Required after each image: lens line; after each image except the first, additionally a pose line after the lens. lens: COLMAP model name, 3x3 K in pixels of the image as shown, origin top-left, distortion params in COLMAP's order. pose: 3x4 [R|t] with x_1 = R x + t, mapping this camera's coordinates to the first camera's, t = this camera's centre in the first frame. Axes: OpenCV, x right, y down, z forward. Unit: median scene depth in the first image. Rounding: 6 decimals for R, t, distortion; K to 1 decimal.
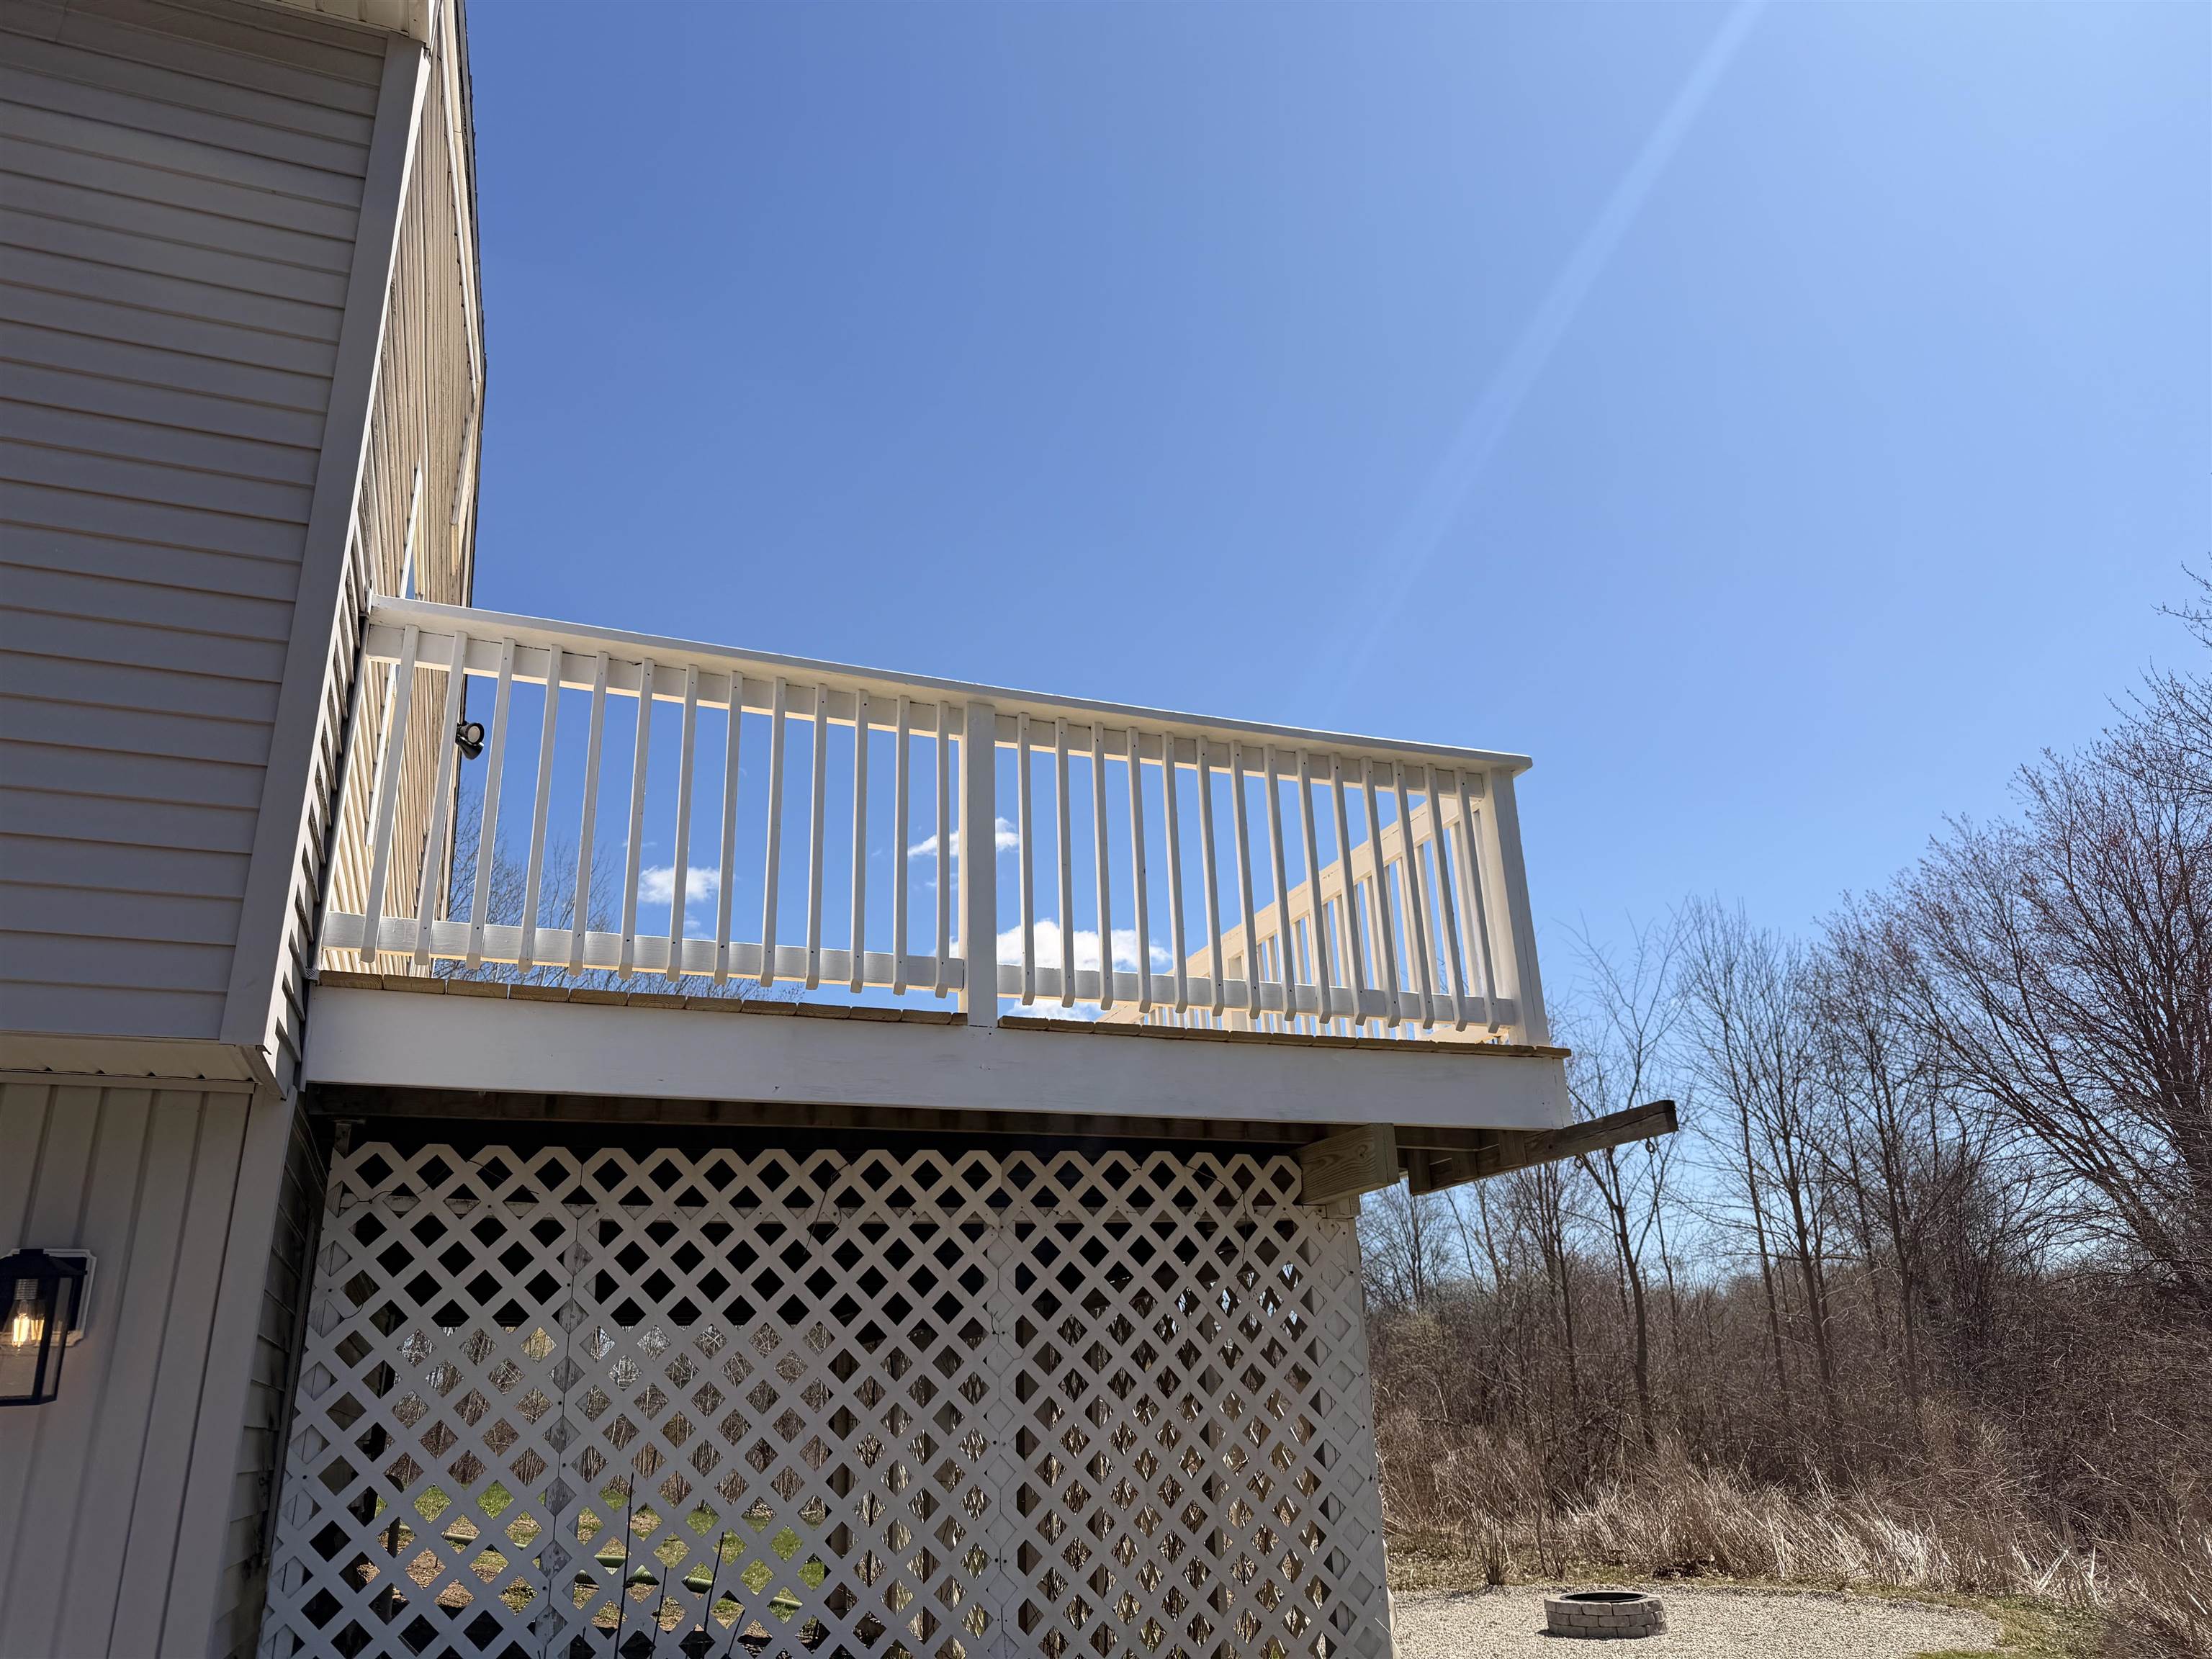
lens RADIAL K [[1552.7, 0, 1098.7], [0, 1552.7, 838.6], [0, 0, 1]] dist [-0.005017, -0.003542]
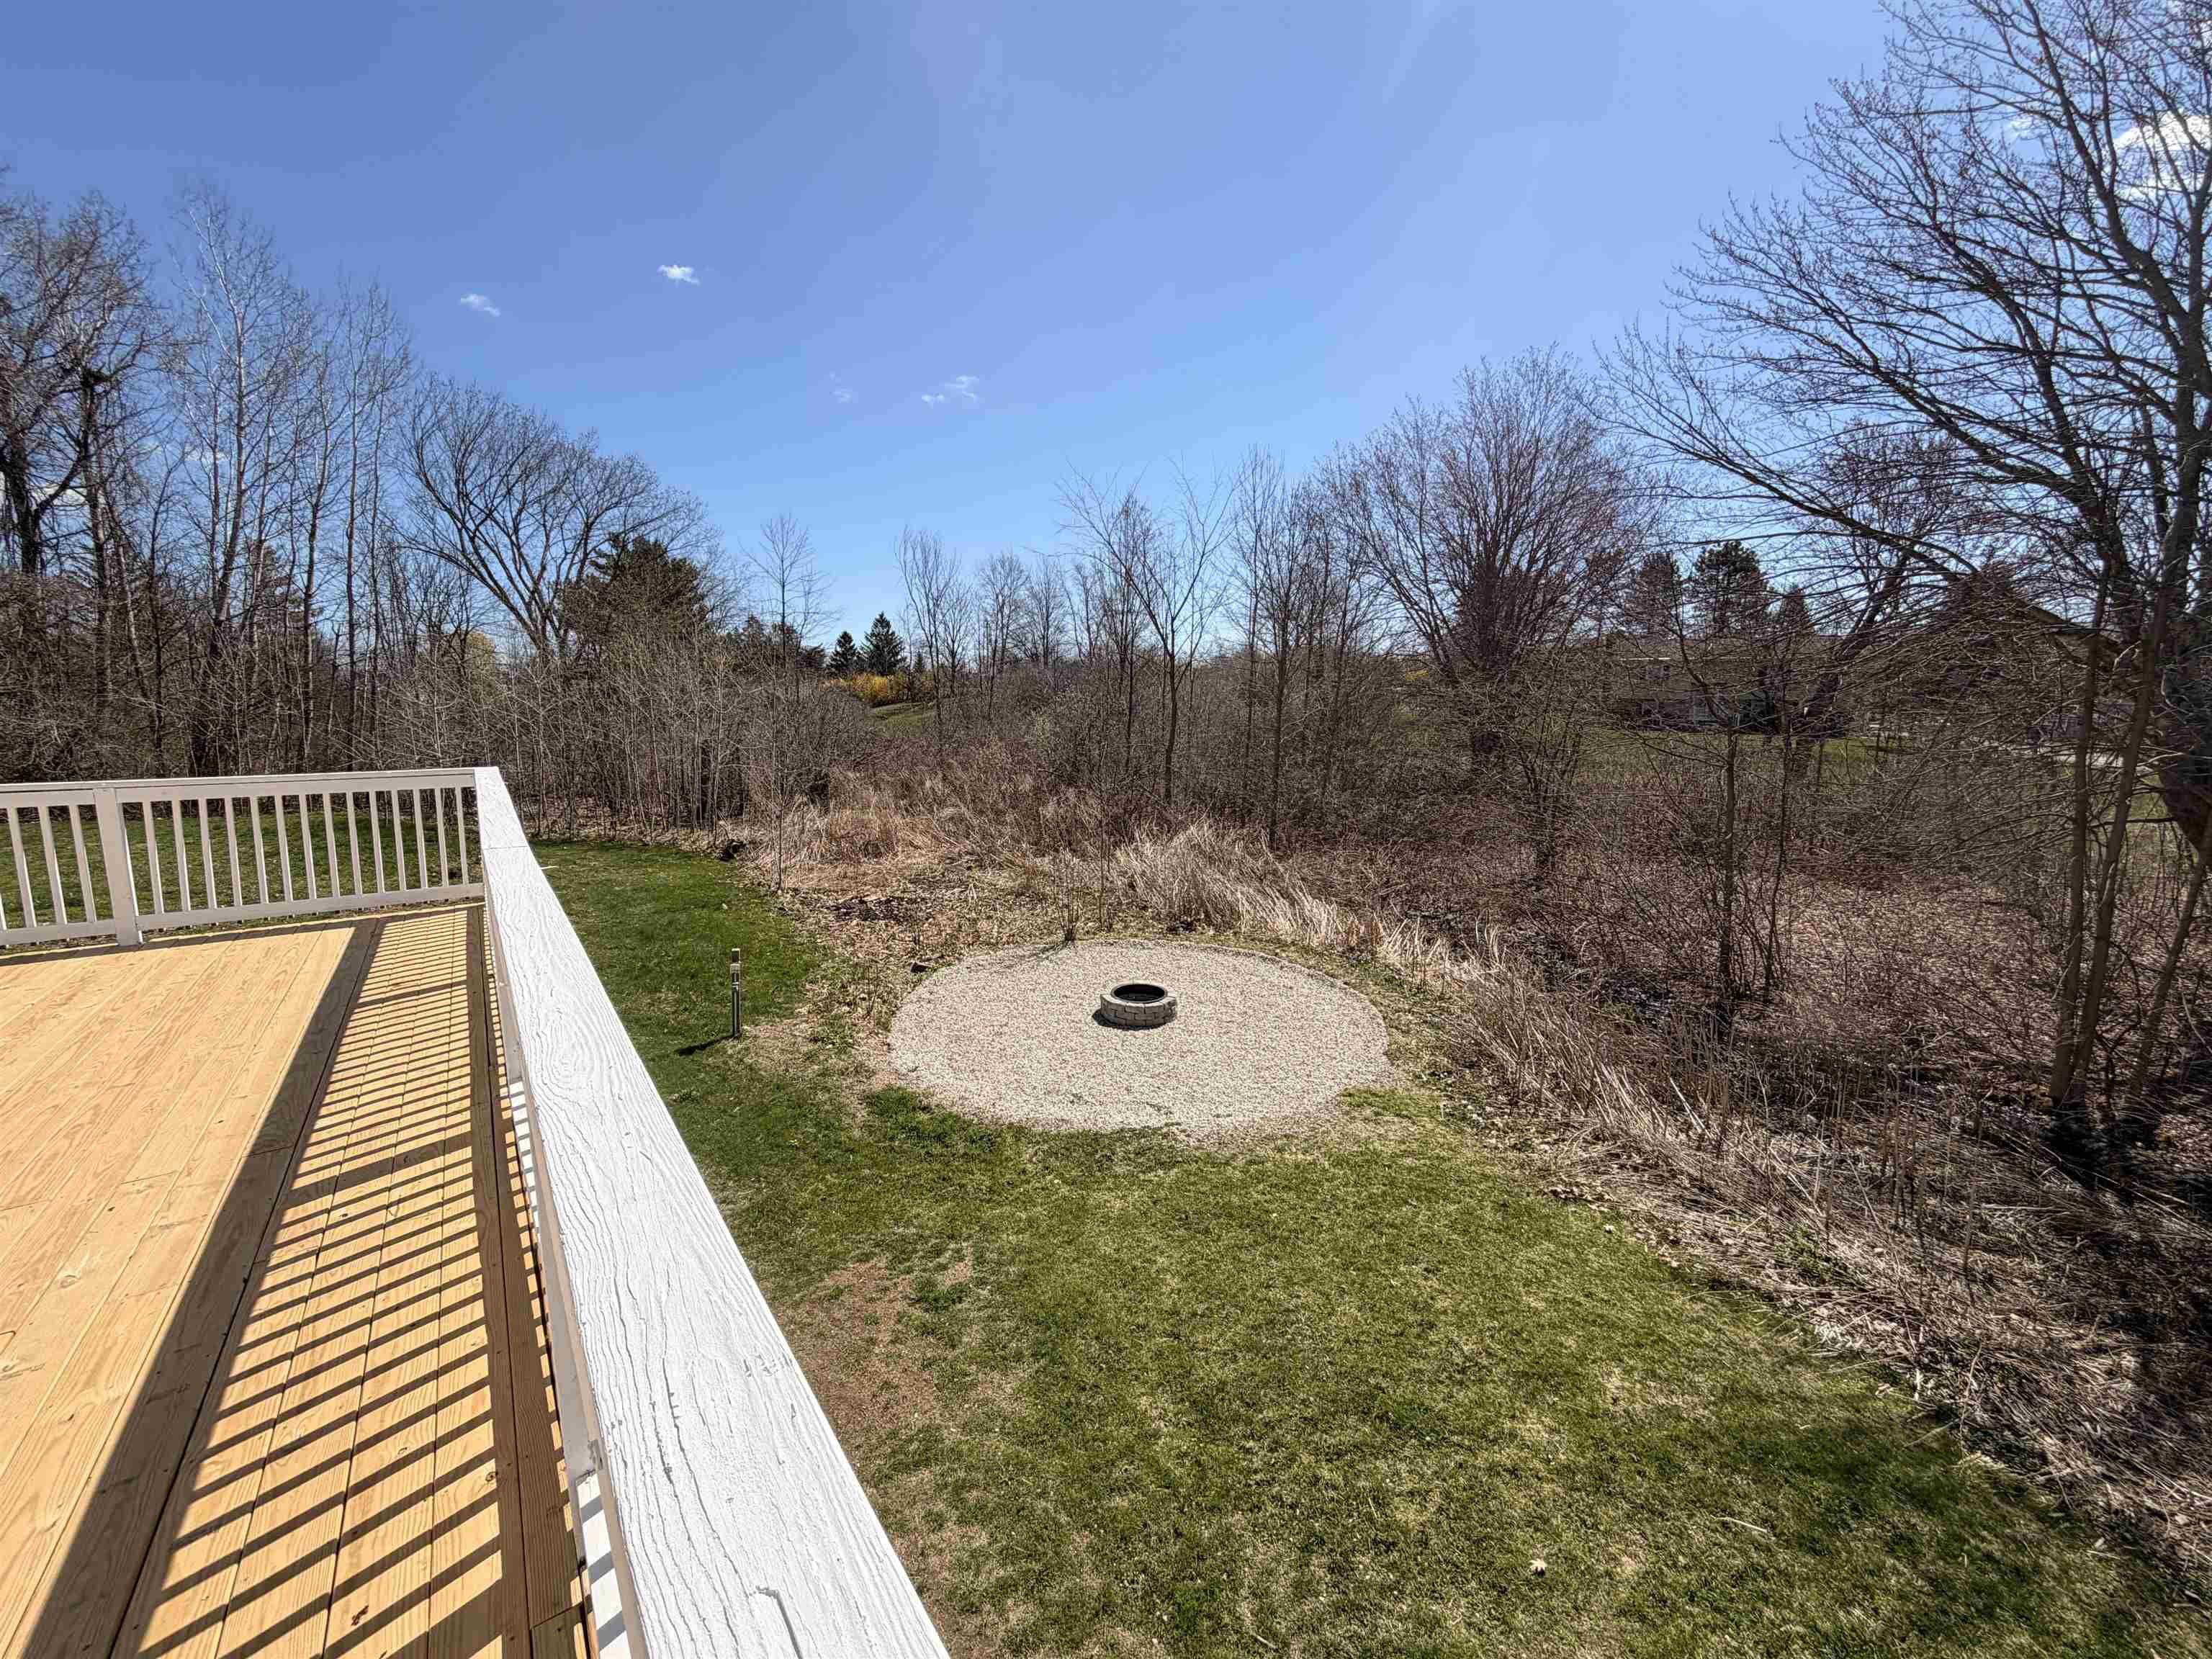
lens RADIAL K [[878.5, 0, 1100.5], [0, 878.5, 838.5], [0, 0, 1]] dist [-0.000942, 0.000428]
pose [[0.966200, -0.005975, 0.257724, 0.024690], [-0.122275, 0.869497, 0.478565, -0.011828], [-0.226950, -0.493903, 0.839377, 0.124590]]
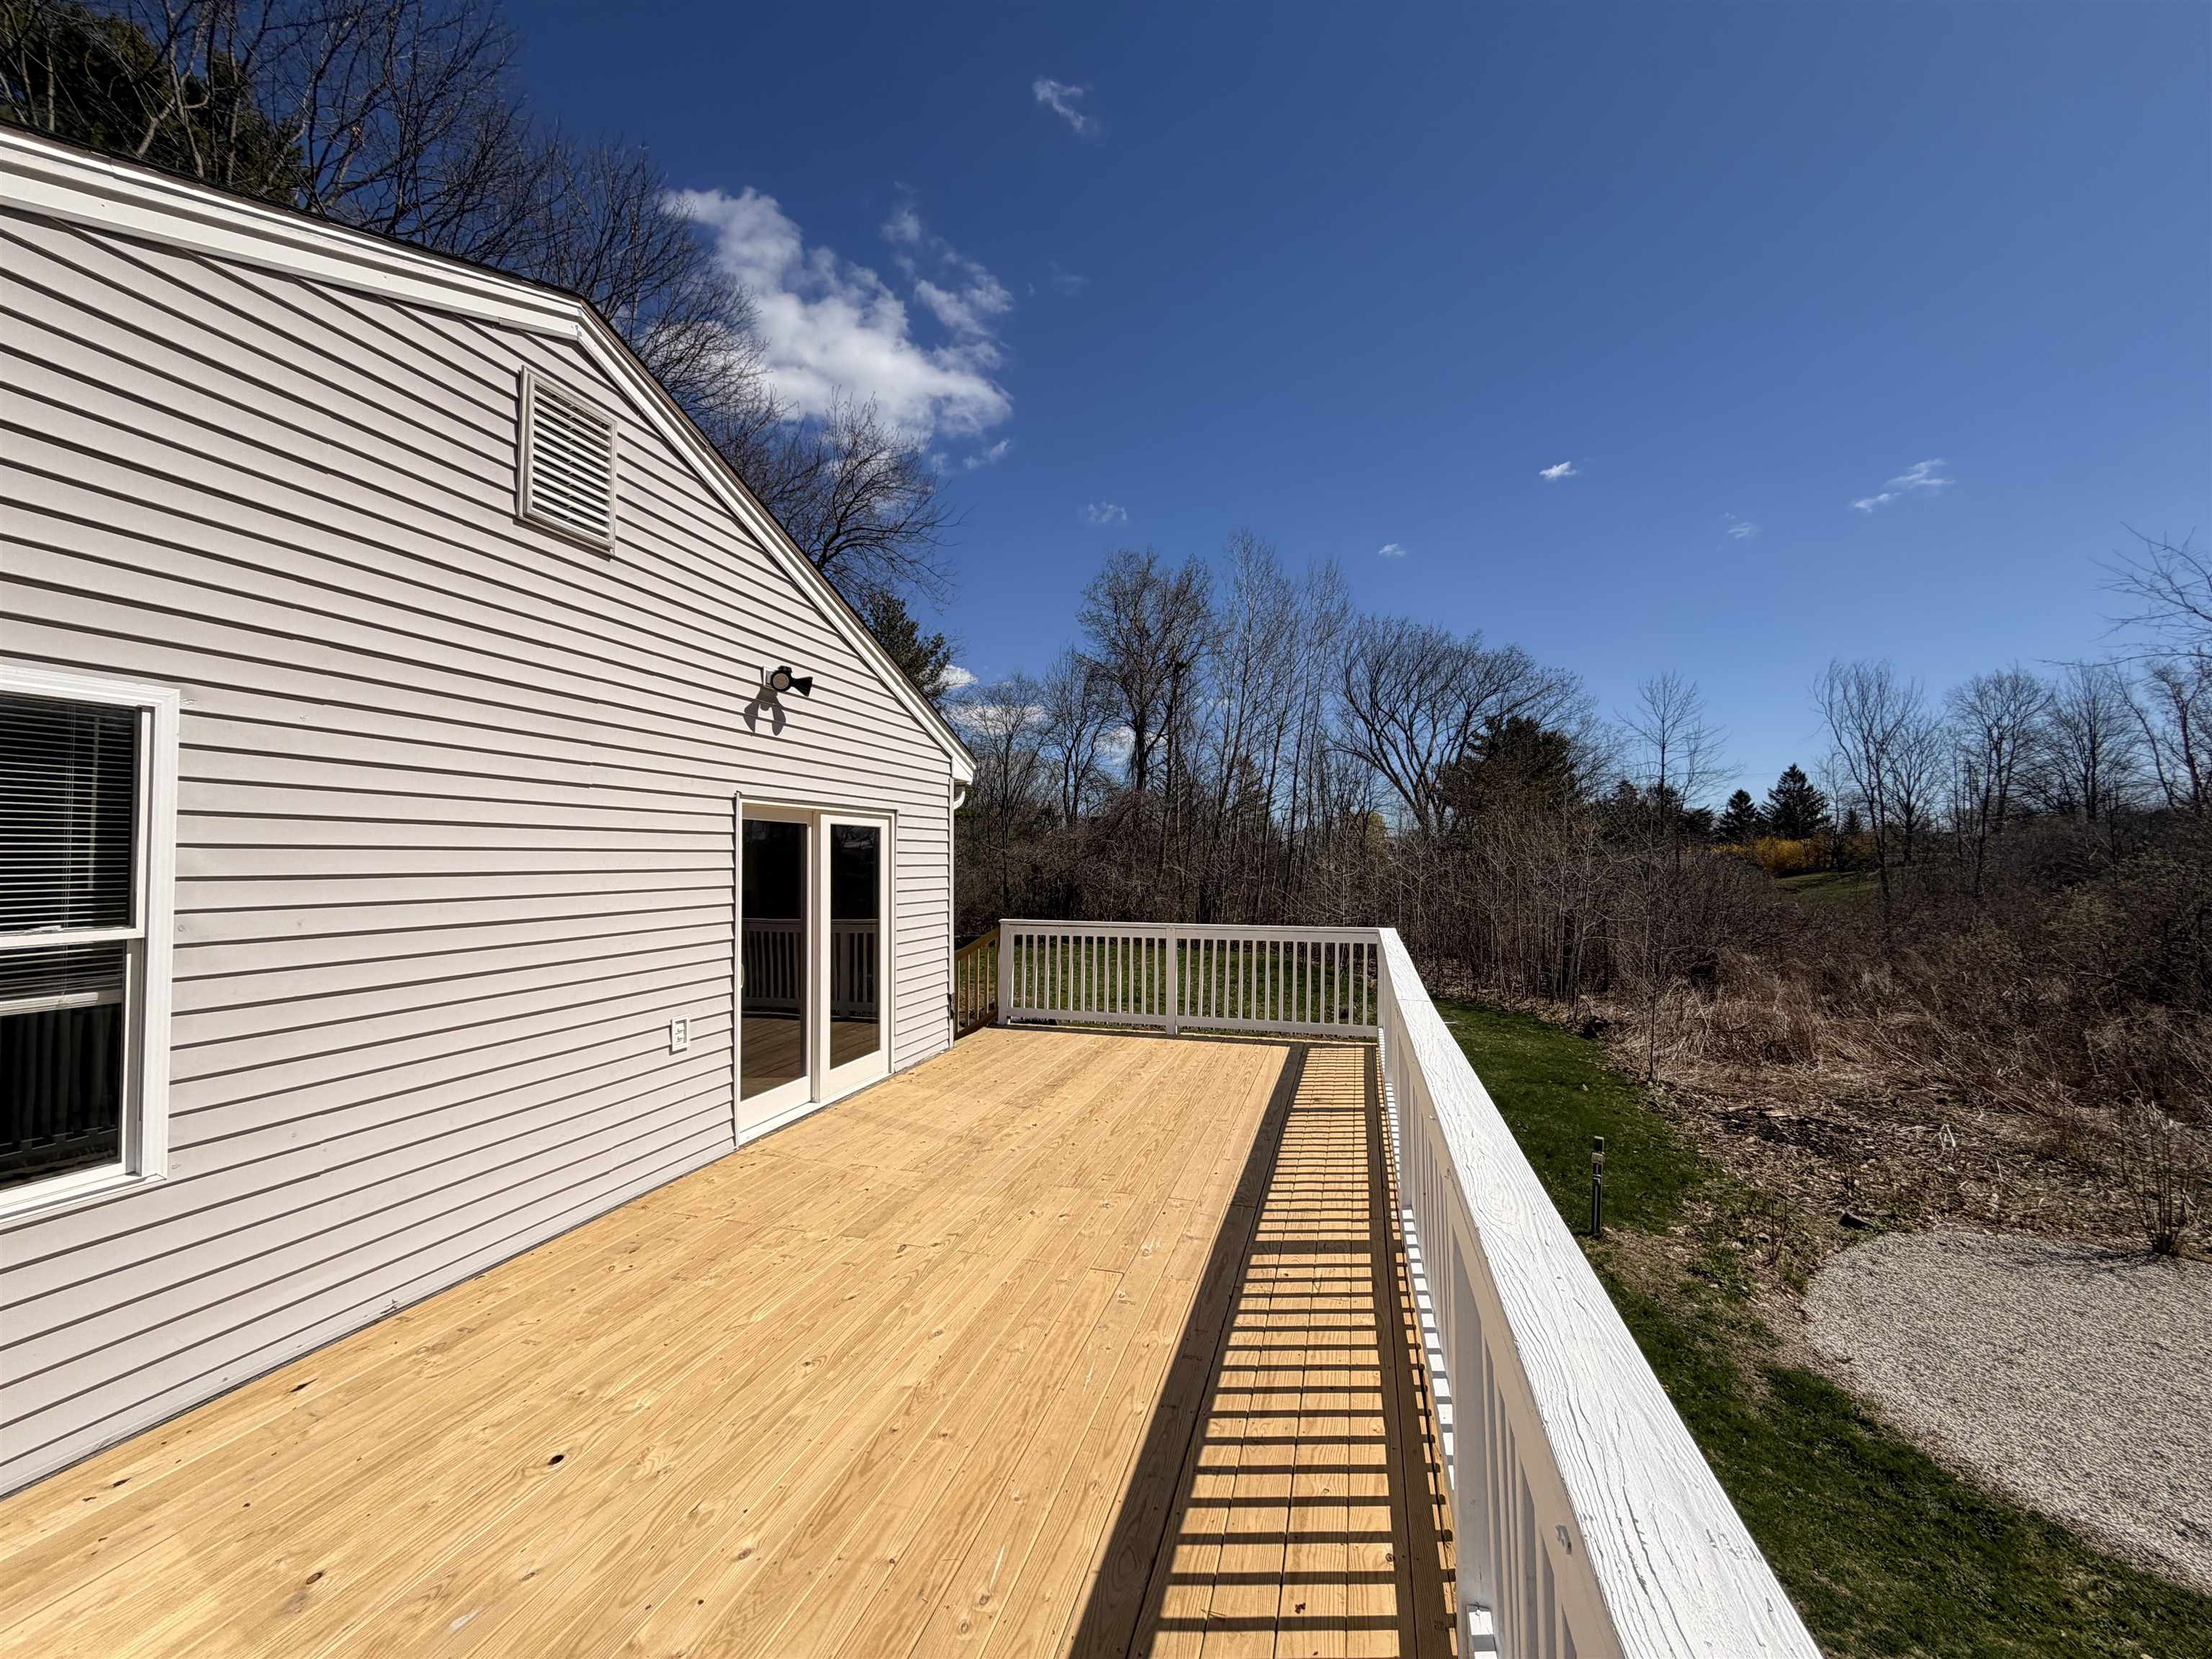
lens RADIAL K [[878.5, 0, 1098.1], [0, 878.5, 832.0], [0, 0, 1]] dist [-0.000942, 0.000428]
pose [[0.795435, 0.010787, -0.605943, 0.022740], [0.189736, 0.945145, 0.265896, -0.015335], [0.575573, -0.326472, 0.749755, 0.118188]]
